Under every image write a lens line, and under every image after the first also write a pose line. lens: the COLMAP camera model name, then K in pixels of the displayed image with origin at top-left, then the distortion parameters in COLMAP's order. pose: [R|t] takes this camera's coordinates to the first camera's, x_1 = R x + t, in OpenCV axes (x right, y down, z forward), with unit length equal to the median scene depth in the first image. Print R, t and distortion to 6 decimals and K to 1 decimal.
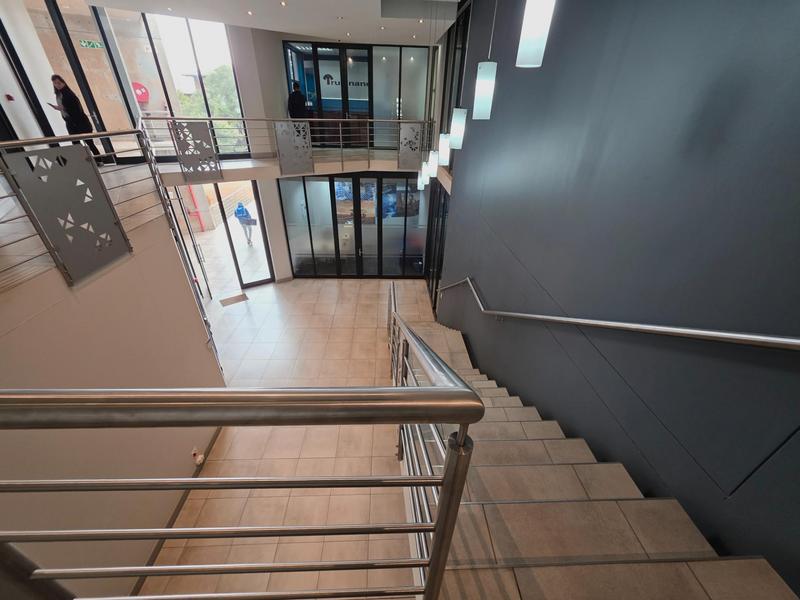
lens RADIAL K [[320.6, 0, 405.7], [0, 320.6, 302.0], [0, 0, 1]] dist [0.001922, 0.001186]
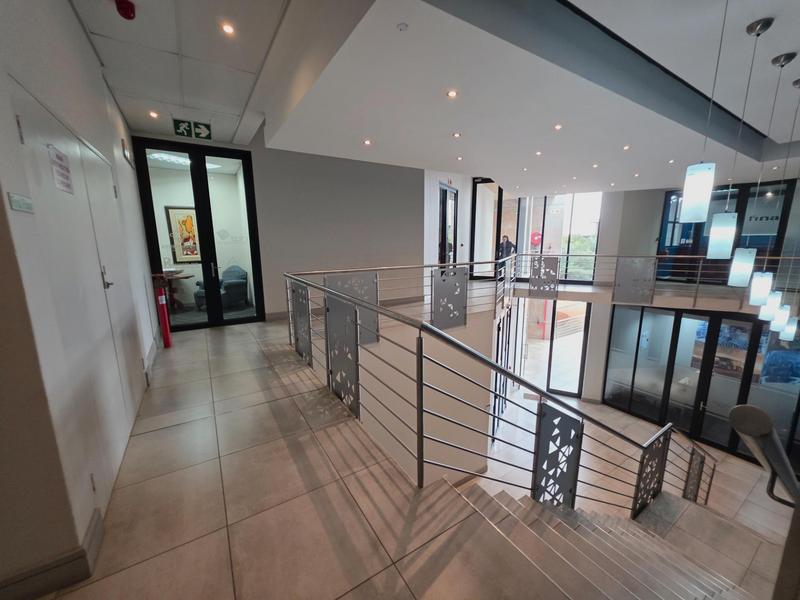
lens RADIAL K [[320.6, 0, 396.5], [0, 320.6, 299.2], [0, 0, 1]] dist [0.001922, 0.001186]
pose [[0.483163, 0.124648, -0.866612, 0.178968], [-0.436495, 0.892325, -0.115013, 0.031576], [0.758963, 0.433842, 0.485547, -0.062183]]
